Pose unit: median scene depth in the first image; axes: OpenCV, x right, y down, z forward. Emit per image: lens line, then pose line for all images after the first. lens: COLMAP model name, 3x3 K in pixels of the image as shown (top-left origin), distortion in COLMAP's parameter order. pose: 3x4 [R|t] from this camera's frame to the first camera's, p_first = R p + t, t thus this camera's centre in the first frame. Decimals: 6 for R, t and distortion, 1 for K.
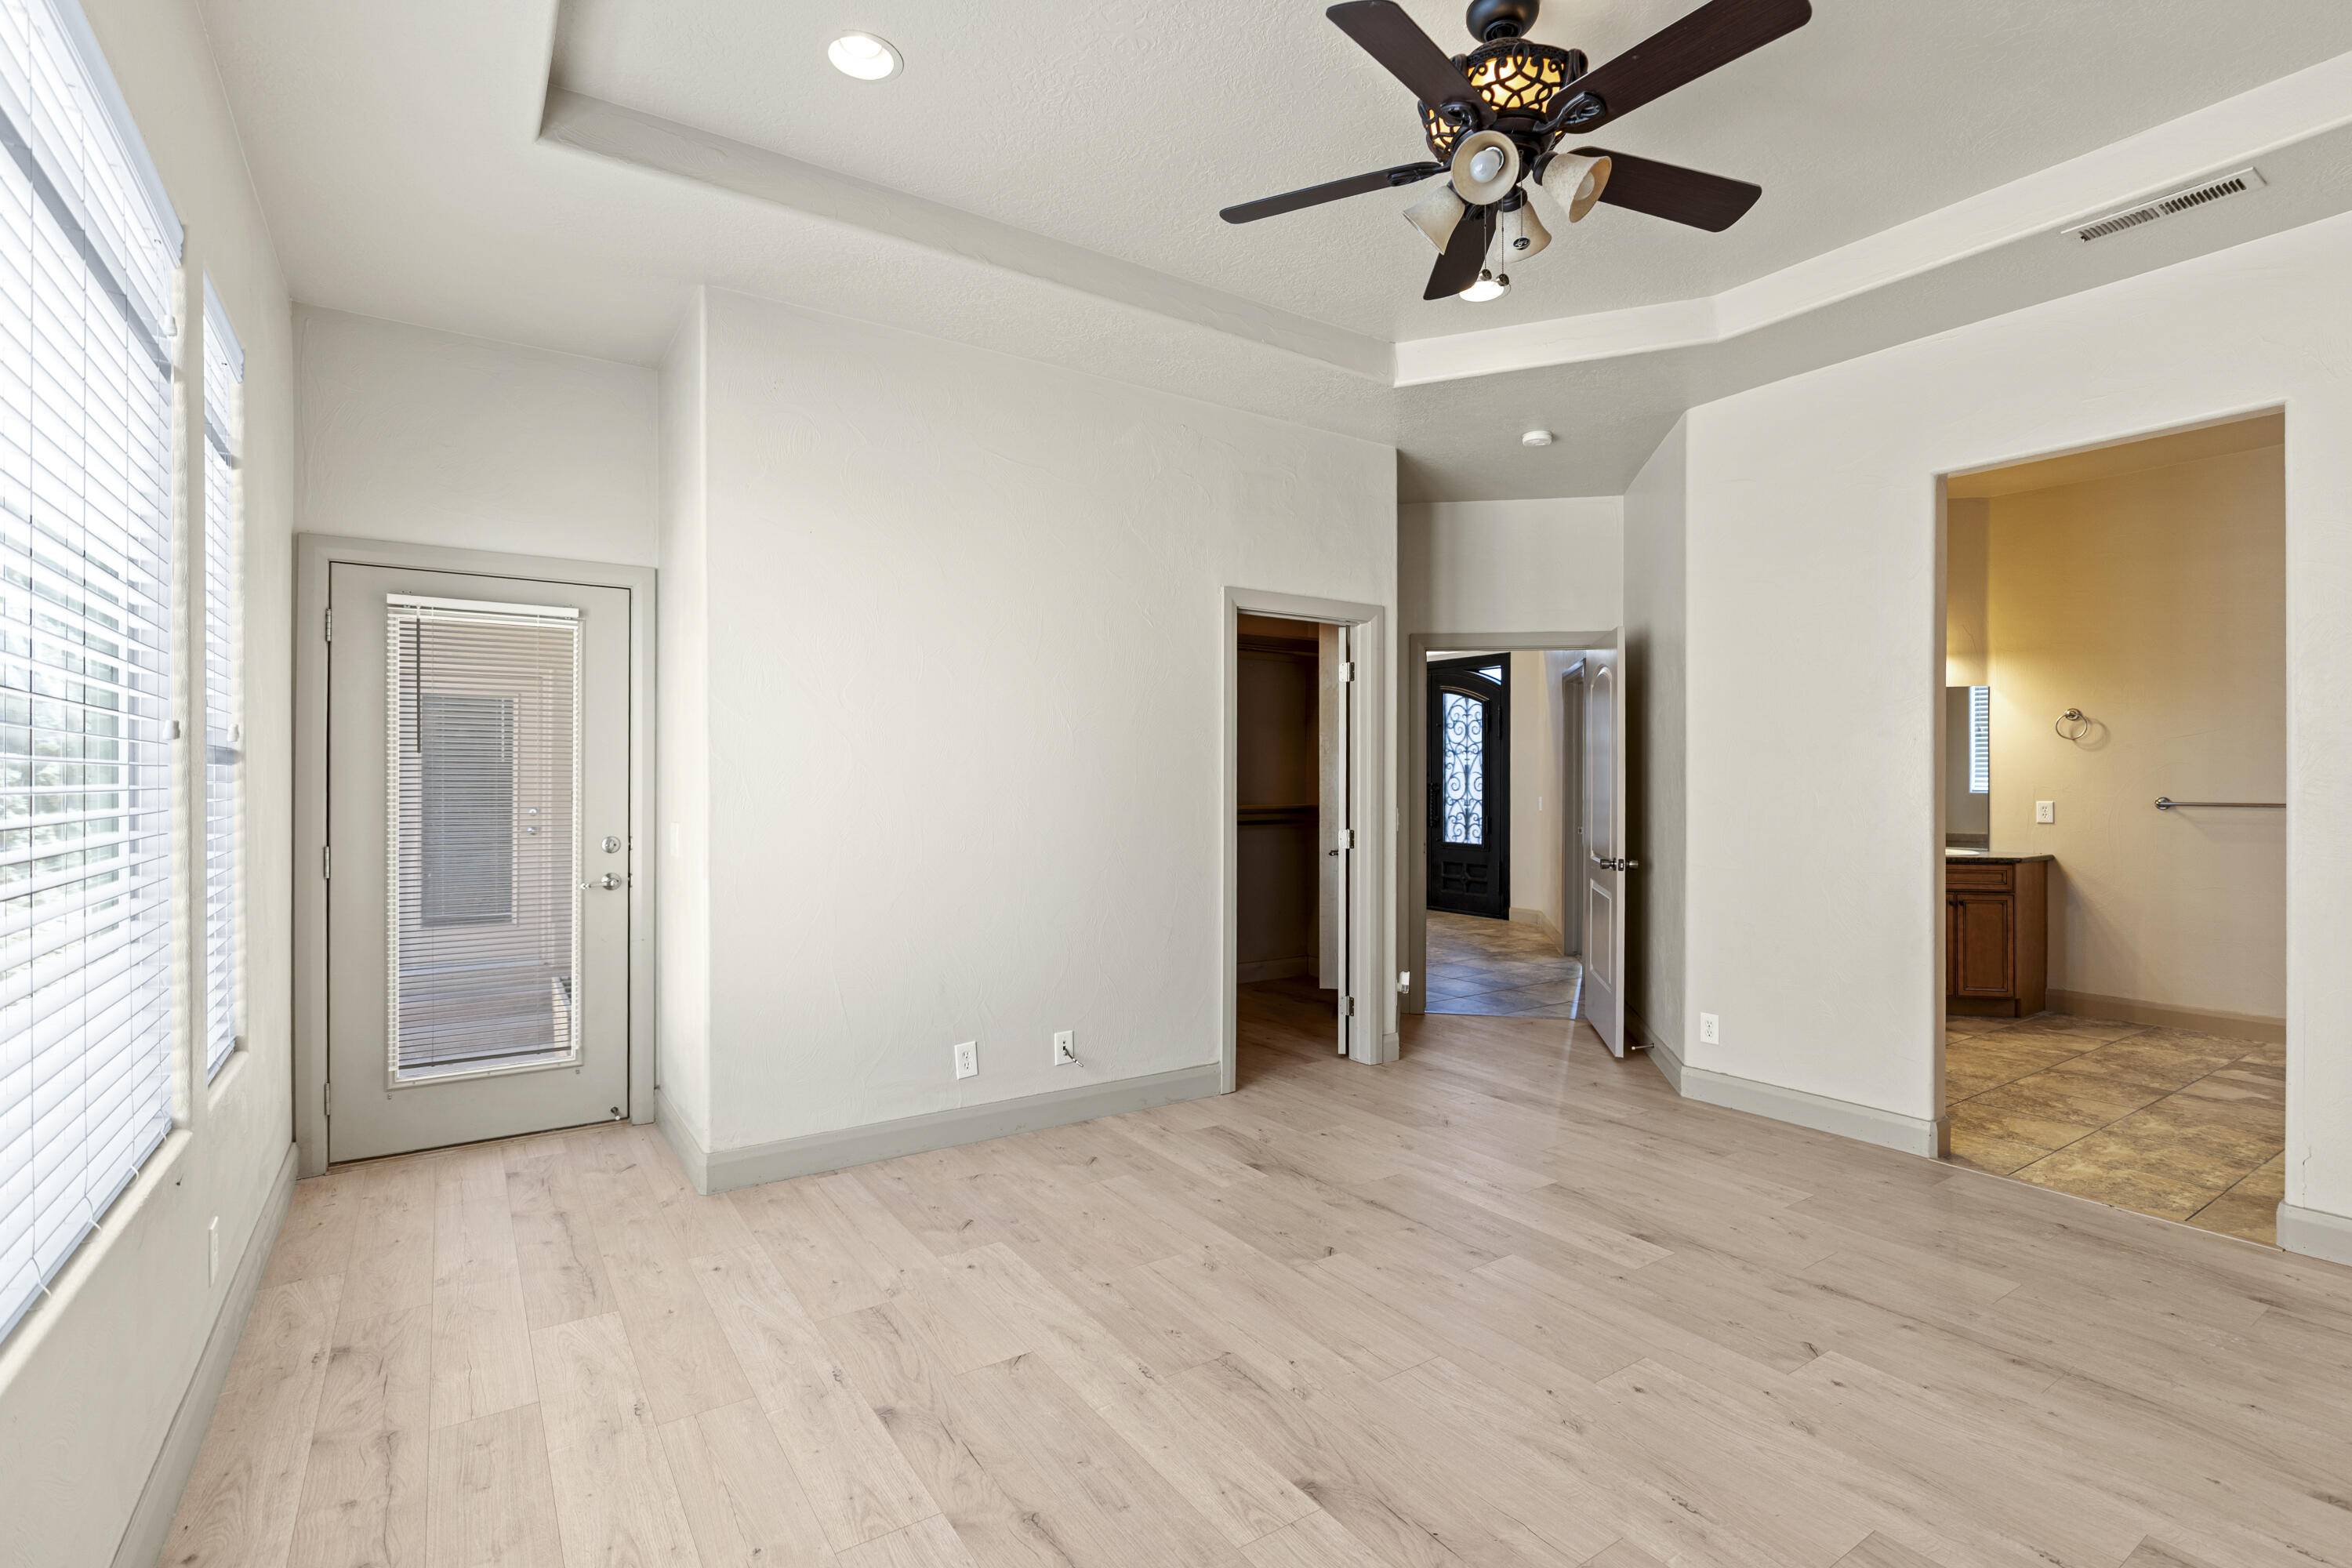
lens RADIAL K [[1084.1, 0, 1170.3], [0, 1084.1, 785.1], [0, 0, 1]] dist [0.002016, 0.000998]
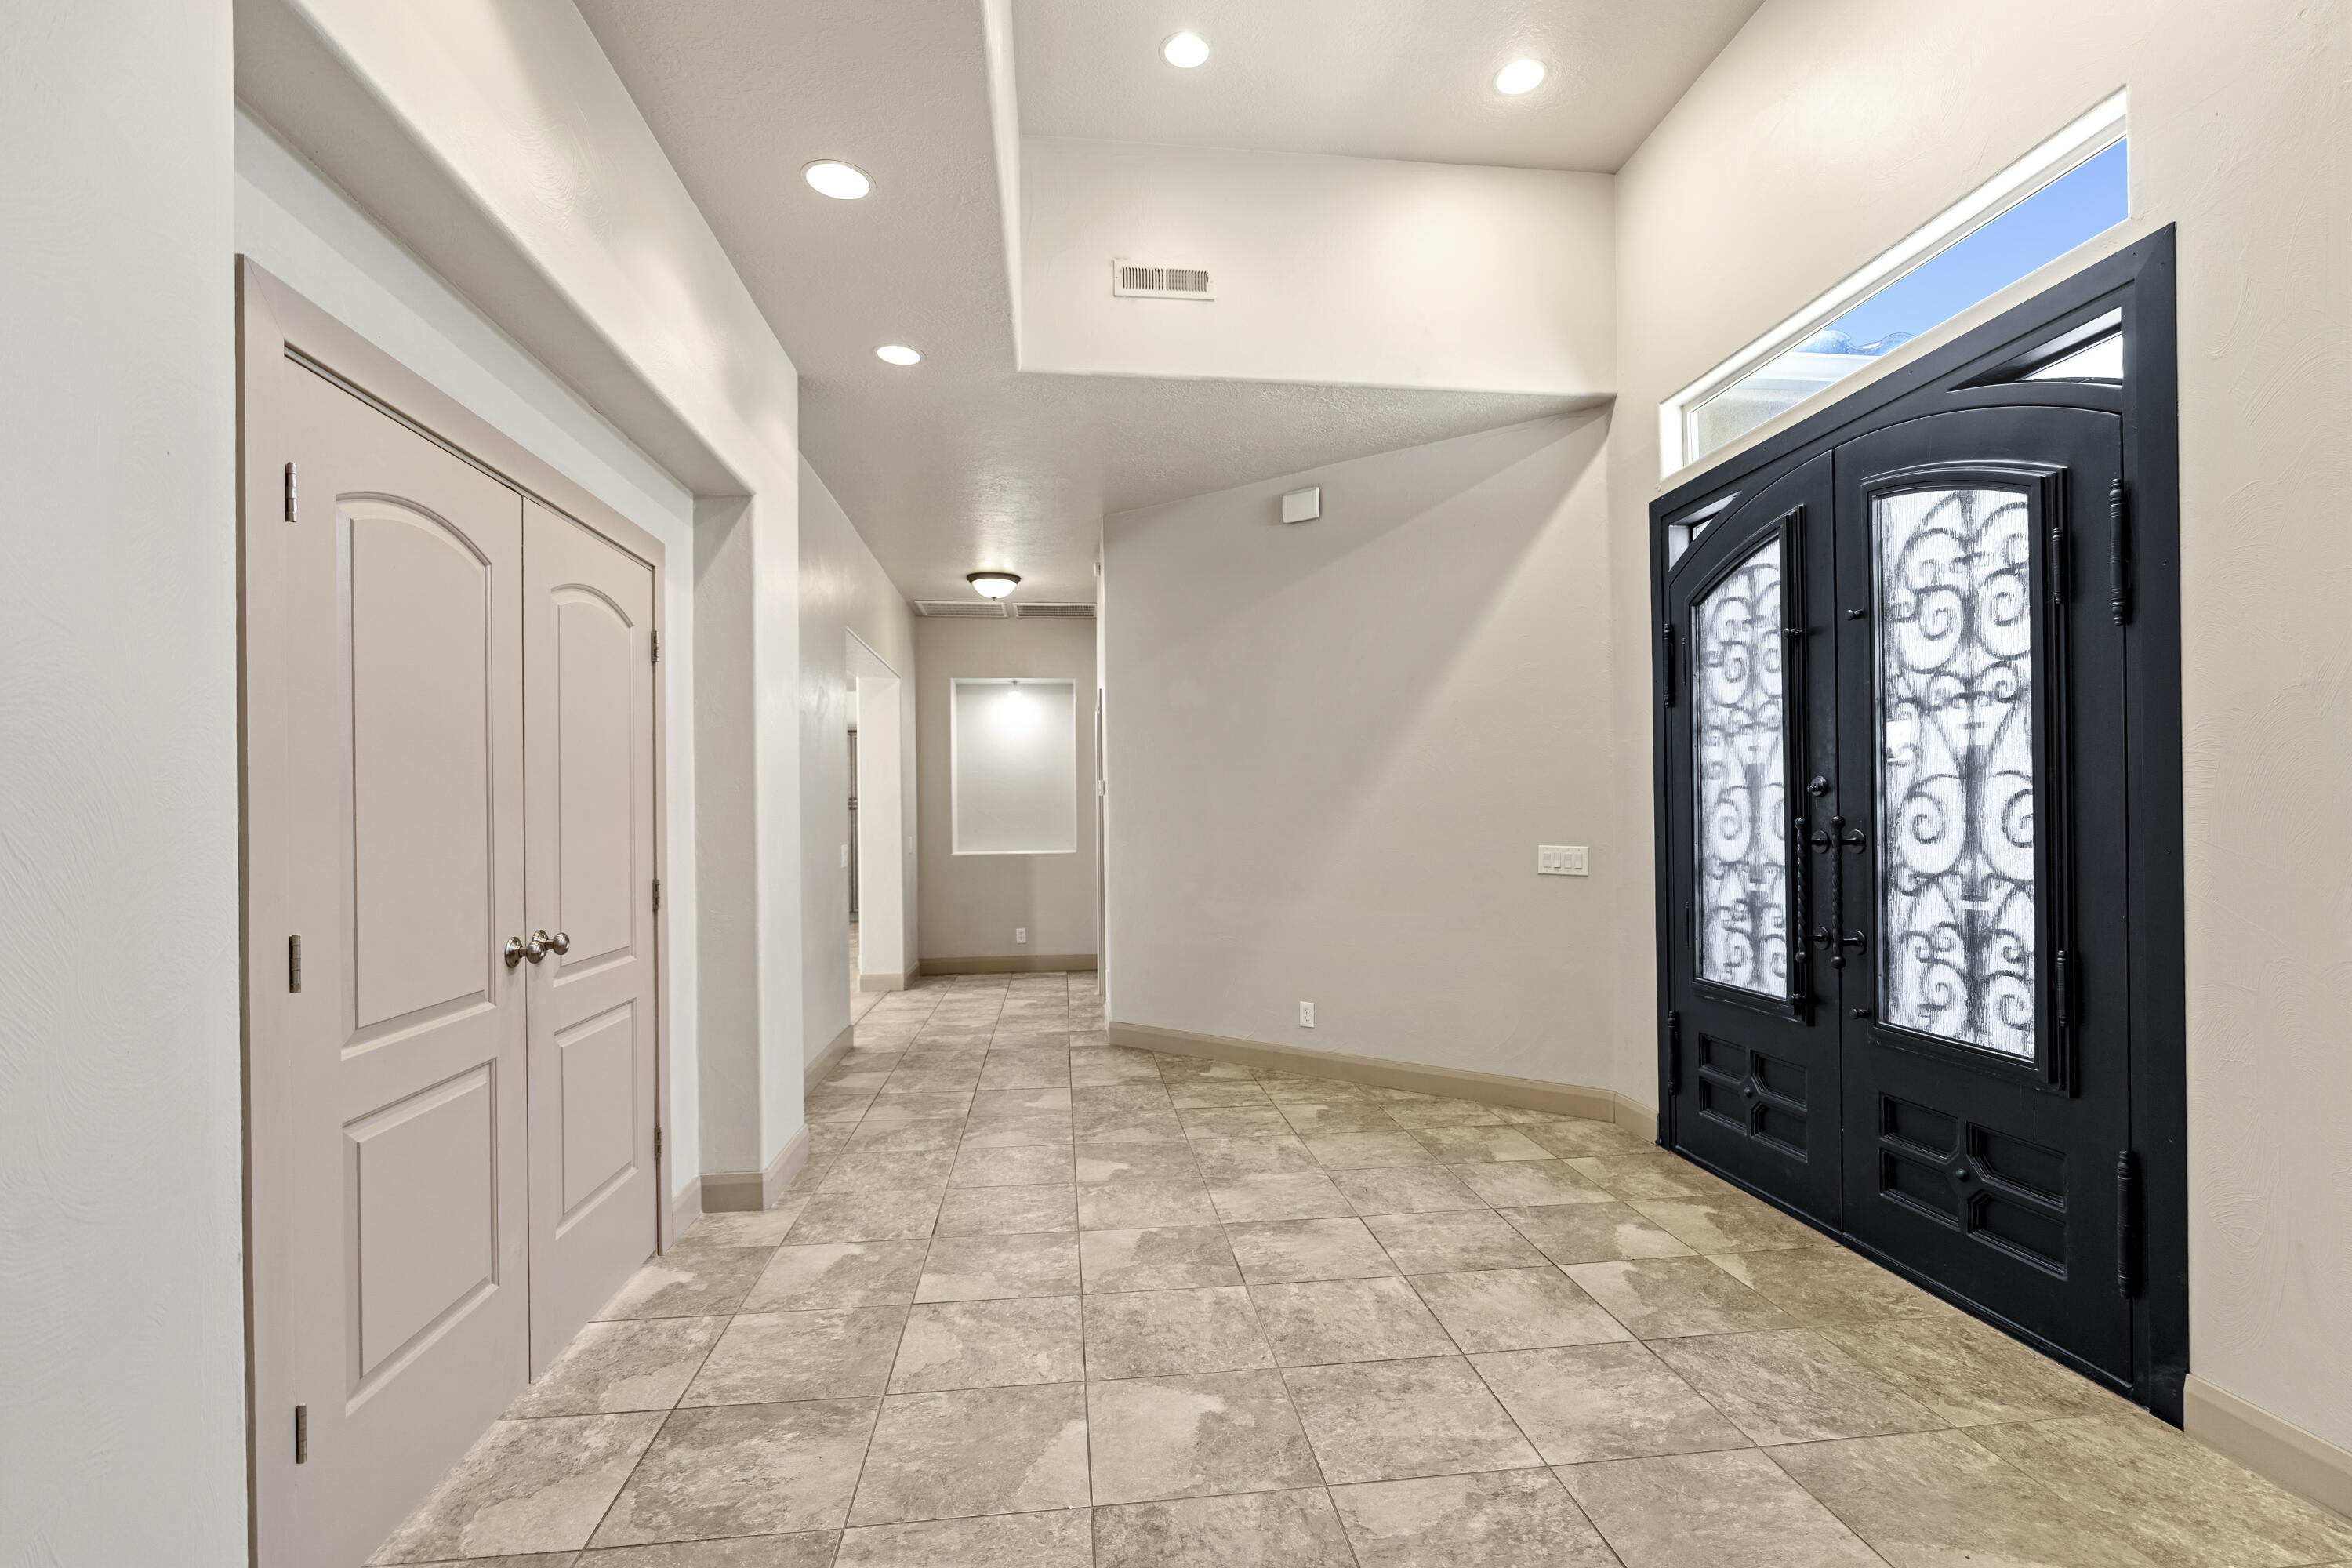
lens RADIAL K [[1084.1, 0, 1179.1], [0, 1084.1, 826.3], [0, 0, 1]] dist [0.002016, 0.000998]
pose [[0.896004, -0.010981, -0.443910, 0.222559], [0.010845, 0.999937, -0.002845, -0.000613], [0.443914, -0.002265, 0.896067, 0.691159]]
